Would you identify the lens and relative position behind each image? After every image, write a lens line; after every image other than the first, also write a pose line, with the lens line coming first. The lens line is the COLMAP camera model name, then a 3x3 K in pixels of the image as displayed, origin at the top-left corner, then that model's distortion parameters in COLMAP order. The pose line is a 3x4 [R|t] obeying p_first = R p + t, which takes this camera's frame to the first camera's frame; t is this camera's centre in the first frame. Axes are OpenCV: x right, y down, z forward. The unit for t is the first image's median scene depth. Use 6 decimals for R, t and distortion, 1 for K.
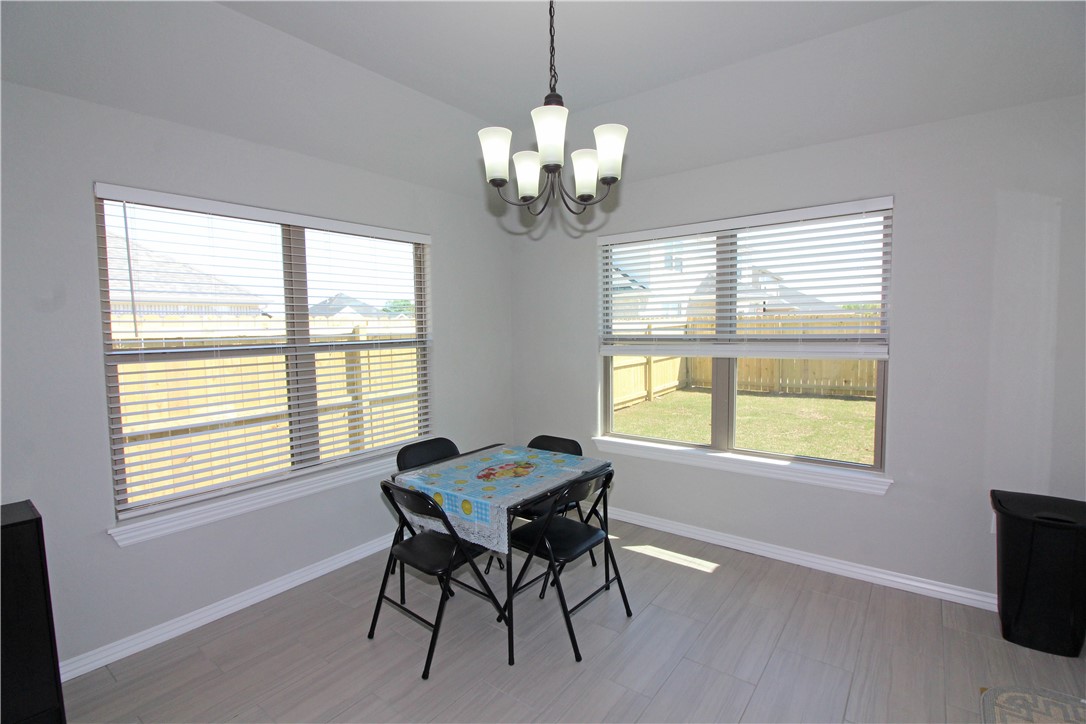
lens RADIAL K [[501.1, 0, 545.8], [0, 501.1, 357.2], [0, 0, 1]] dist [-0.009571, -0.000979]
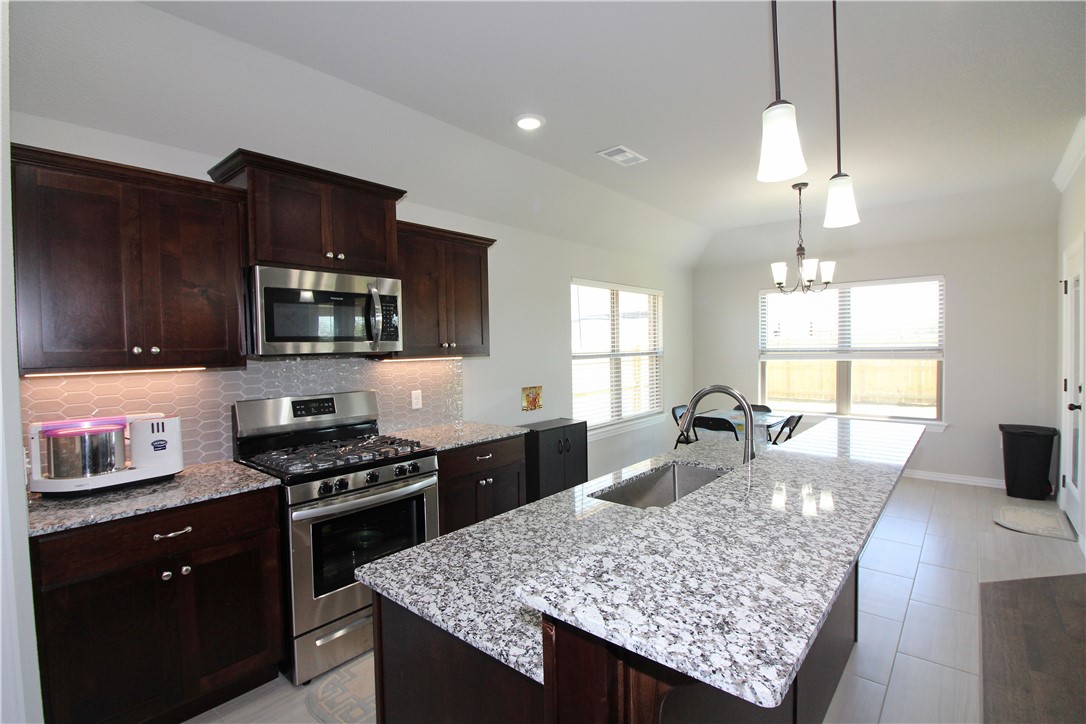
lens RADIAL K [[501.1, 0, 541.3], [0, 501.1, 360.9], [0, 0, 1]] dist [-0.009571, -0.000979]
pose [[0.998366, 0.000741, -0.057146, -0.540463], [-0.002884, 0.999295, -0.037428, 0.064038], [0.057078, 0.037532, 0.997664, -0.718409]]
